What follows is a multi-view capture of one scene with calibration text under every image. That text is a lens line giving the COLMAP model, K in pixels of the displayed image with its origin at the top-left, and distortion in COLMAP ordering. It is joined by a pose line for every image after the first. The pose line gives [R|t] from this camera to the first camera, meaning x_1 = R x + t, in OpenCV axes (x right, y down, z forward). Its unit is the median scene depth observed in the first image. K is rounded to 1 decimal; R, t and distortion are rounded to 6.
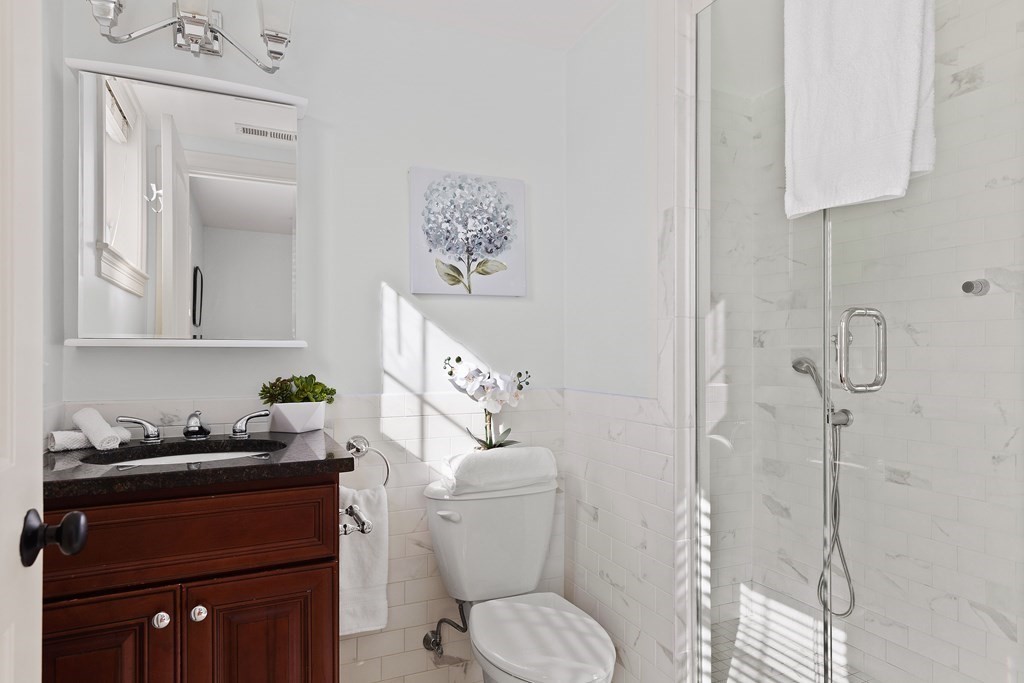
lens RADIAL K [[599.2, 0, 512.0], [0, 599.2, 341.5], [0, 0, 1]] dist [0.001062, -0.000074]
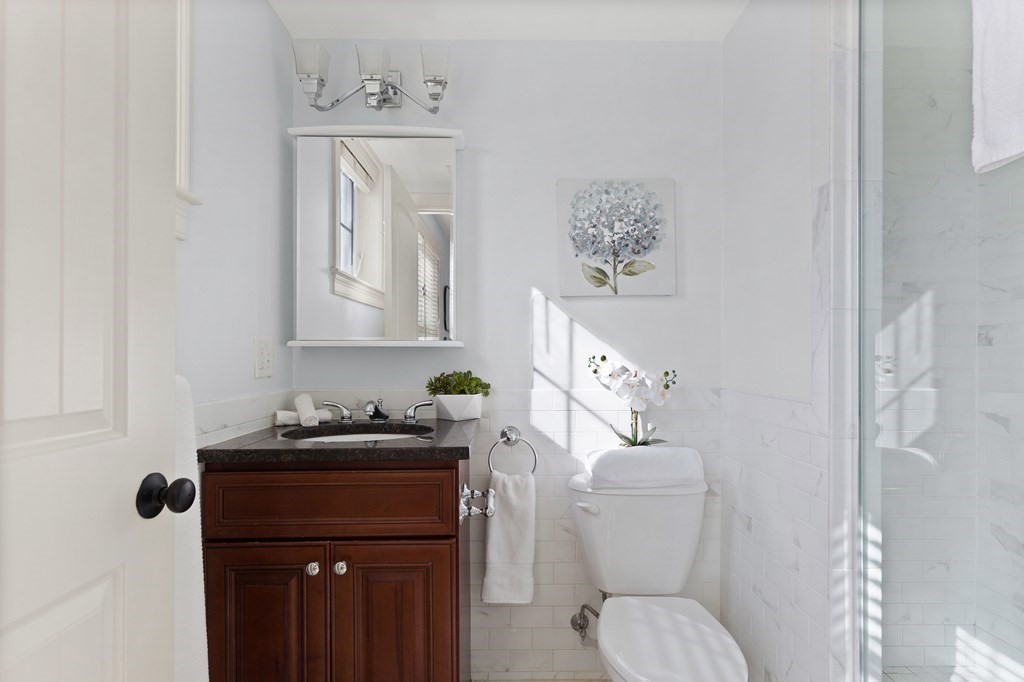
lens RADIAL K [[516.0, 0, 513.2], [0, 516.0, 346.4], [0, 0, 1]] dist [-0.003203, -0.000740]
pose [[0.917901, -0.004717, -0.396782, 0.128558], [0.006651, 0.999972, 0.003500, 0.005827], [0.396754, -0.005852, 0.917906, 0.121943]]
